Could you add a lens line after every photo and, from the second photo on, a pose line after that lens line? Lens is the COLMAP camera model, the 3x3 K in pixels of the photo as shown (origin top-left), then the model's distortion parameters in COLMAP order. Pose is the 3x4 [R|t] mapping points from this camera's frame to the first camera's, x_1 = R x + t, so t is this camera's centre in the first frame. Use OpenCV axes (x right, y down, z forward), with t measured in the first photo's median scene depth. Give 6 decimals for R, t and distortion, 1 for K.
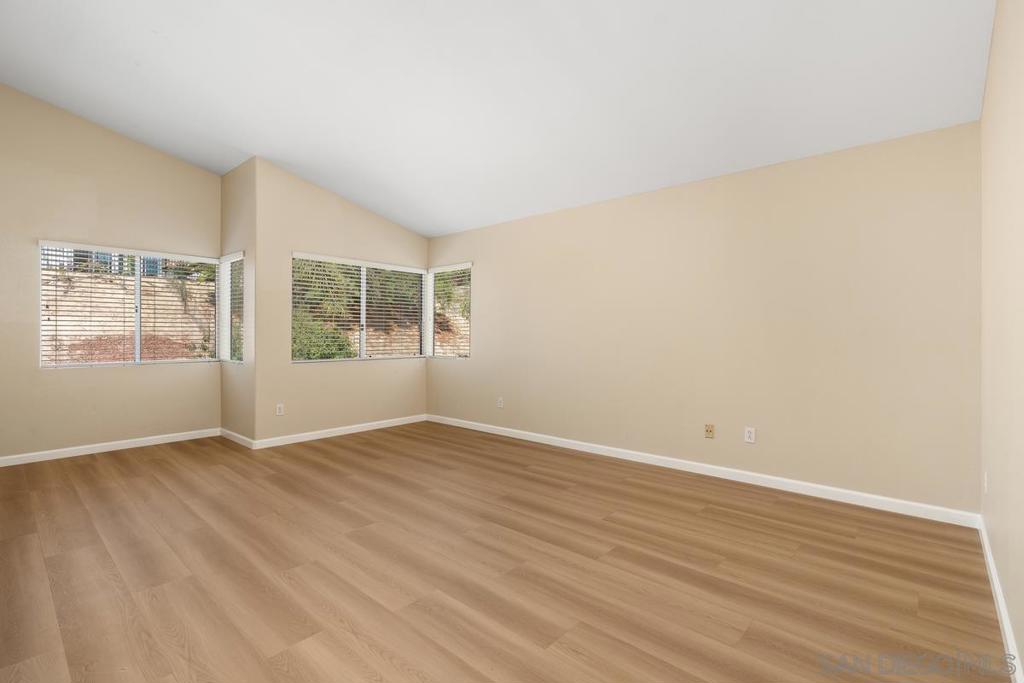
lens RADIAL K [[465.7, 0, 515.8], [0, 465.7, 337.9], [0, 0, 1]] dist [-0.004532, 0.001918]
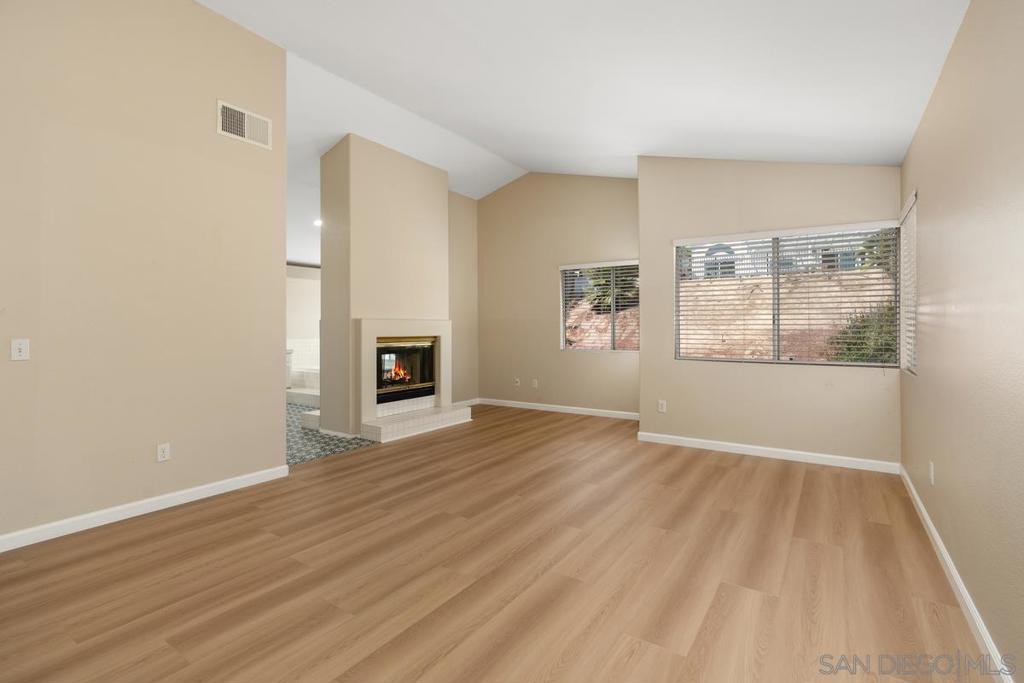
lens RADIAL K [[467.3, 0, 516.9], [0, 467.3, 334.7], [0, 0, 1]] dist [0.017939, 0.000101]
pose [[0.145920, 0.013231, -0.989208, 0.642611], [-0.006861, 0.999900, 0.012362, -0.009306], [0.989273, 0.004983, 0.145996, 0.869843]]
